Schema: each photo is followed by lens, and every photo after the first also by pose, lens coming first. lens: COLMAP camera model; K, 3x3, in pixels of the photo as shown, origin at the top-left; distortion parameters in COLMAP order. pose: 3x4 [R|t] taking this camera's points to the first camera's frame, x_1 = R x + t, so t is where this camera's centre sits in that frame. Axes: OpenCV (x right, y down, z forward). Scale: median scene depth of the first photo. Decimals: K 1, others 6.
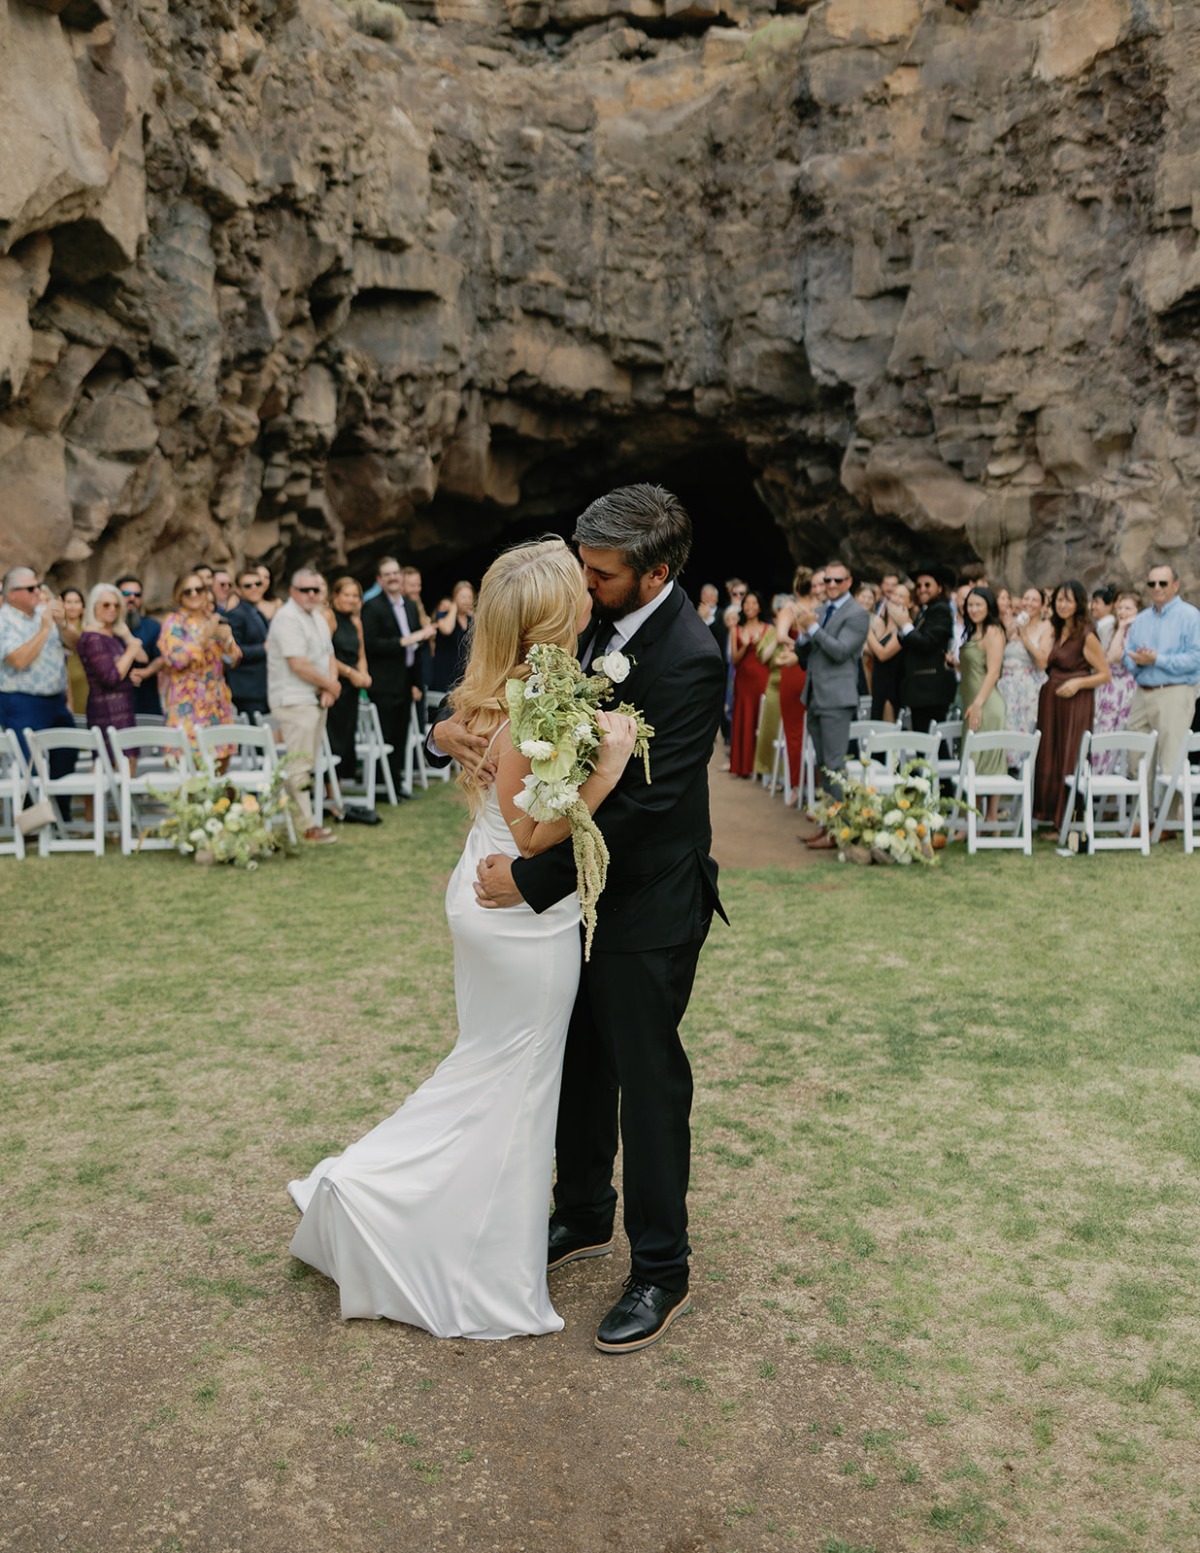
lens RADIAL K [[2453.0, 0, 600.0], [0, 2453.0, 776.5], [0, 0, 1]] dist [-0.002094, -0.007546]
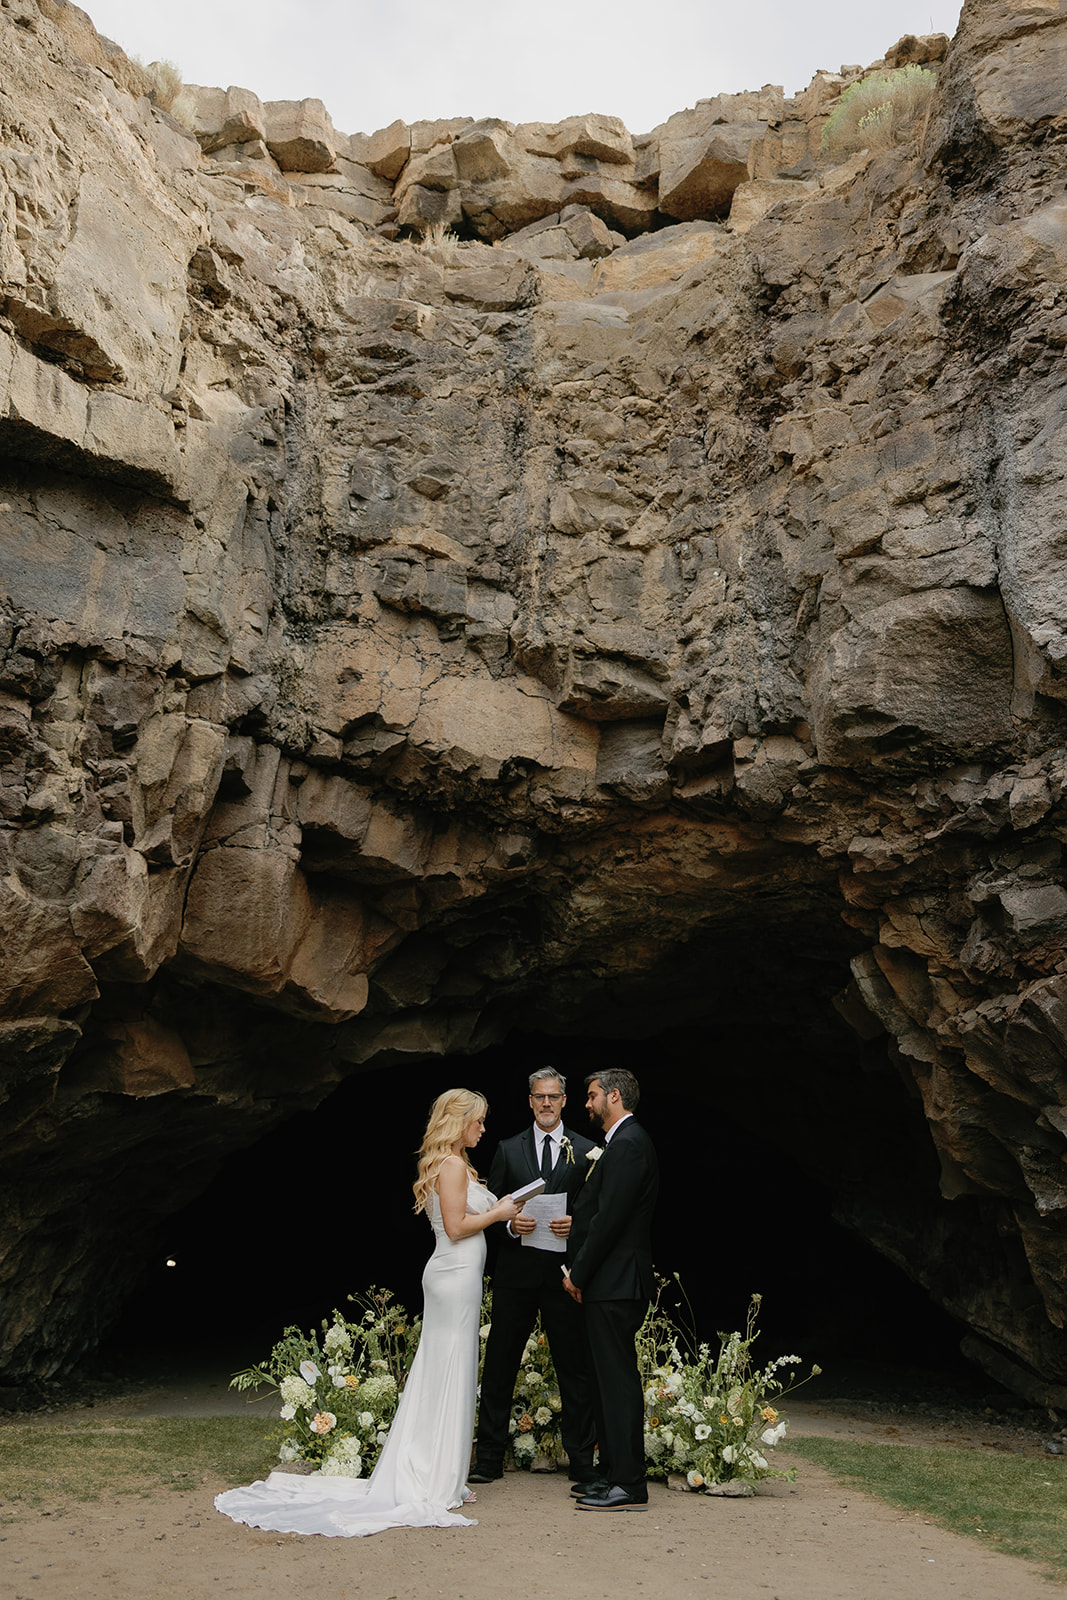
lens RADIAL K [[1649.0, 0, 533.5], [0, 1649.0, 800.0], [0, 0, 1]] dist [-0.001704, 0.041068]
pose [[0.999748, 0.017023, -0.014602, 0.004983], [-0.021257, 0.926808, -0.374934, -0.028958], [0.007151, 0.375151, 0.926936, 0.709283]]
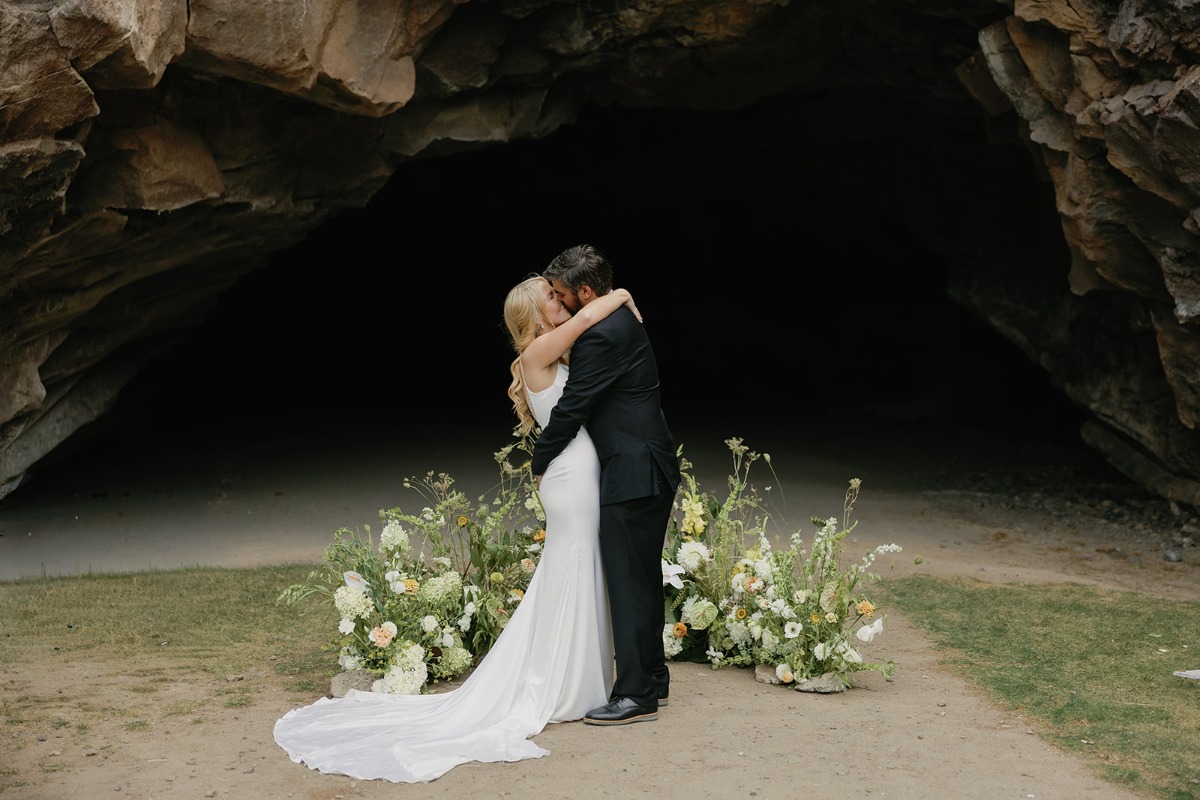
lens RADIAL K [[1833.0, 0, 610.9], [0, 1833.0, 400.9], [0, 0, 1]] dist [0.025703, -0.027031]
pose [[0.999798, -0.003526, -0.019801, 0.007550], [0.002973, 0.999607, -0.027877, -0.052889], [0.019892, 0.027813, 0.999415, 0.716475]]
